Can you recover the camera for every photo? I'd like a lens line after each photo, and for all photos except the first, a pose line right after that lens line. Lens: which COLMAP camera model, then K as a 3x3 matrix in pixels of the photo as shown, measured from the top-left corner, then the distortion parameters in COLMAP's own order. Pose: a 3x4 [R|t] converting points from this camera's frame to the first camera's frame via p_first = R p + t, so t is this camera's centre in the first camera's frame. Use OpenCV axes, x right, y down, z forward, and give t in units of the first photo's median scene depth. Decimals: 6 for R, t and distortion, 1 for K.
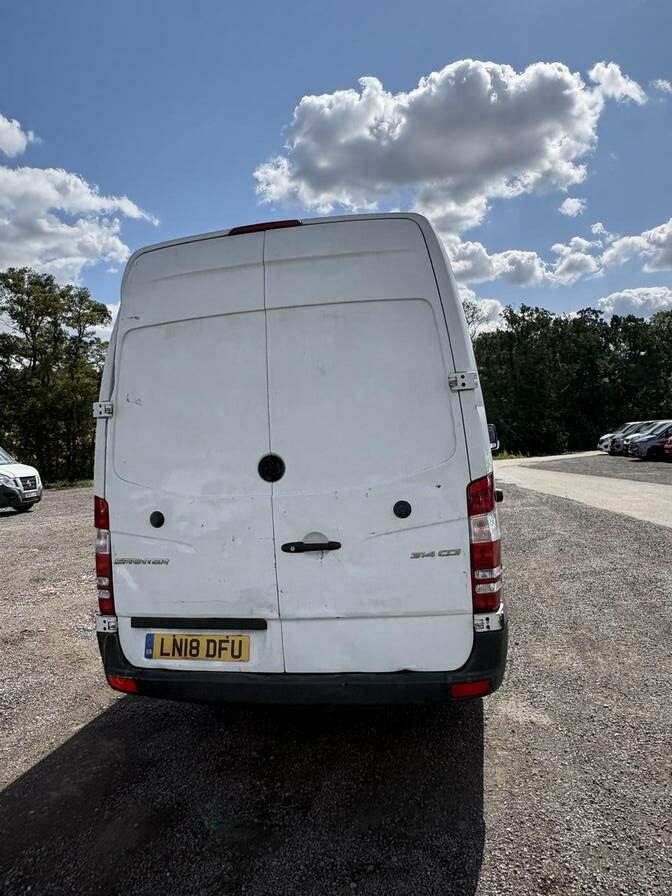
lens RADIAL K [[645.3, 0, 336.0], [0, 645.3, 448.0], [0, 0, 1]] dist [-0.002631, -0.000416]
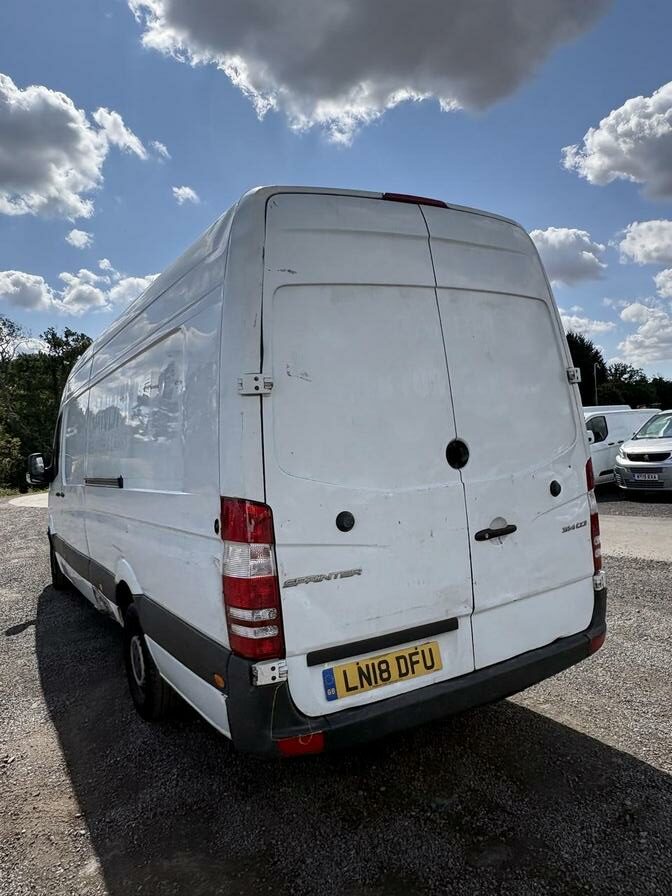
lens RADIAL K [[641.4, 0, 339.7], [0, 641.4, 443.5], [0, 0, 1]] dist [0.002353, 0.003496]
pose [[0.744828, -0.002068, 0.667253, -0.793836], [0.037946, 0.998508, -0.039263, 0.042816], [-0.666176, 0.054564, 0.743796, 0.386480]]
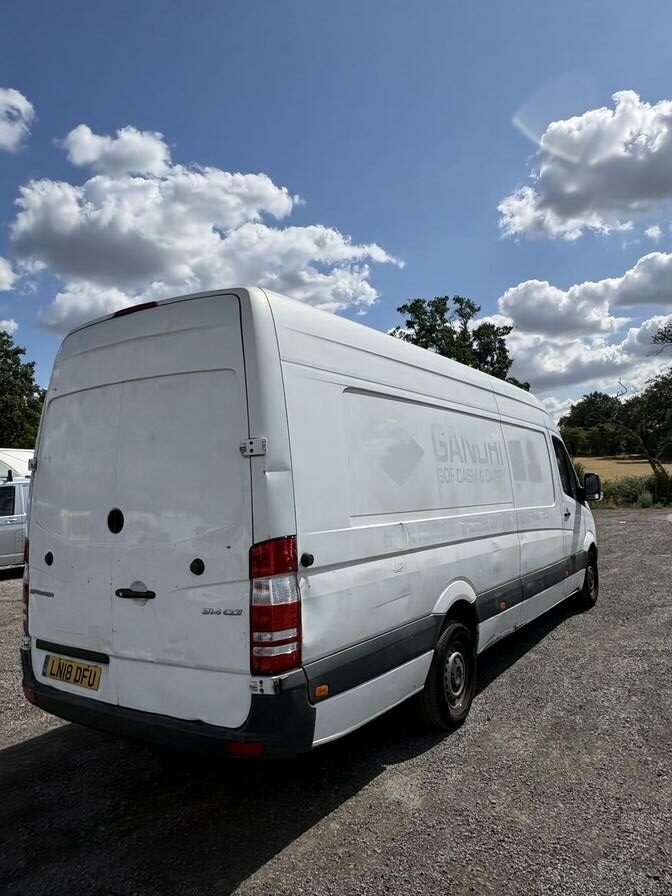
lens RADIAL K [[644.6, 0, 337.8], [0, 644.6, 452.0], [0, 0, 1]] dist [-0.003683, 0.001456]
pose [[0.931589, 0.012528, -0.363296, 0.626203], [-0.028965, 0.998787, -0.039831, -0.052133], [0.362356, 0.047629, 0.930822, 0.074747]]
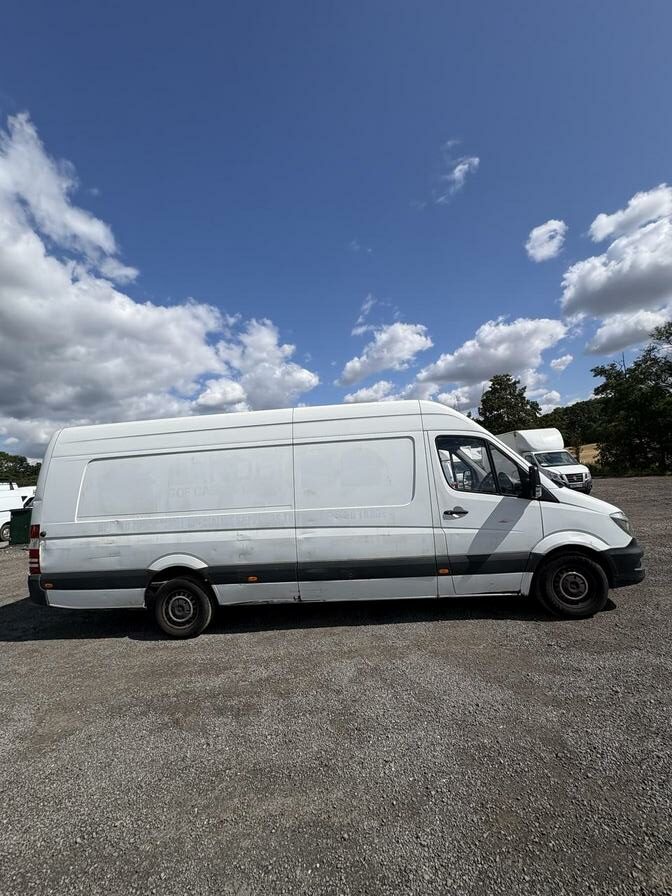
lens RADIAL K [[358.7, 0, 333.3], [0, 358.7, 444.4], [0, 0, 1]] dist [0.001023, -0.000063]
pose [[0.103876, -0.041609, -0.993720, 1.772056], [0.059016, 0.997622, -0.035603, -0.163724], [0.992838, -0.054947, 0.106084, 1.946768]]
